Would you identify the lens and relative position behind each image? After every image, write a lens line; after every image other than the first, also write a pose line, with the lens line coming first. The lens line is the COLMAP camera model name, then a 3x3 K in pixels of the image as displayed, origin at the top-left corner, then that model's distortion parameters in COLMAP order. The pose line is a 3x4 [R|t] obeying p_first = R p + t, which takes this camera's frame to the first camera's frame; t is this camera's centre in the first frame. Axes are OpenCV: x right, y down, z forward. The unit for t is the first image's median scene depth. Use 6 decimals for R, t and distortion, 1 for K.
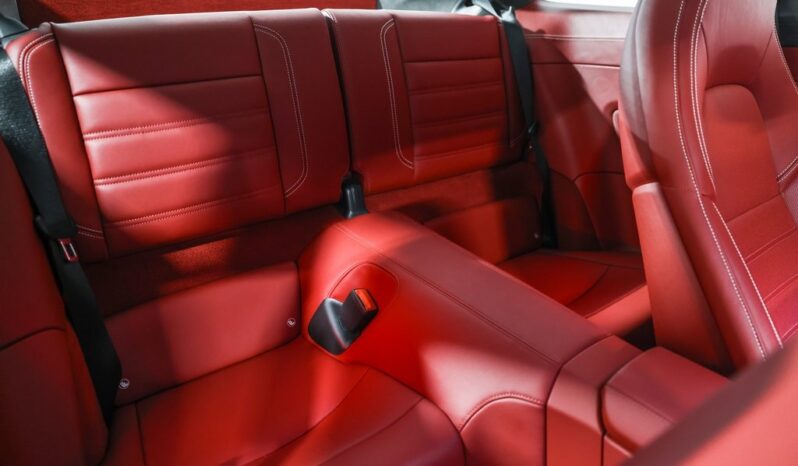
lens RADIAL K [[543.5, 0, 399.0], [0, 543.5, 233.0], [0, 0, 1]] dist [-0.104694, 0.082400]
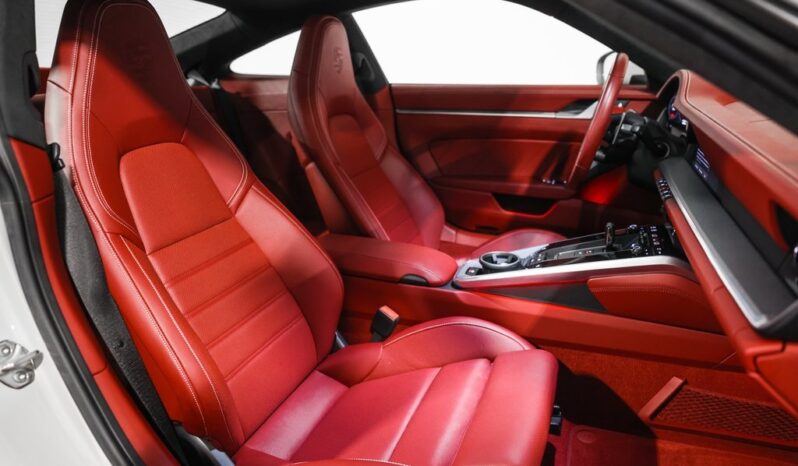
lens RADIAL K [[543.5, 0, 399.0], [0, 543.5, 233.0], [0, 0, 1]] dist [-0.104694, 0.082400]
pose [[0.848321, -0.170532, 0.501269, -0.245562], [0.215043, 0.976085, -0.031863, 0.223314], [-0.483847, 0.134825, 0.864705, -0.680787]]
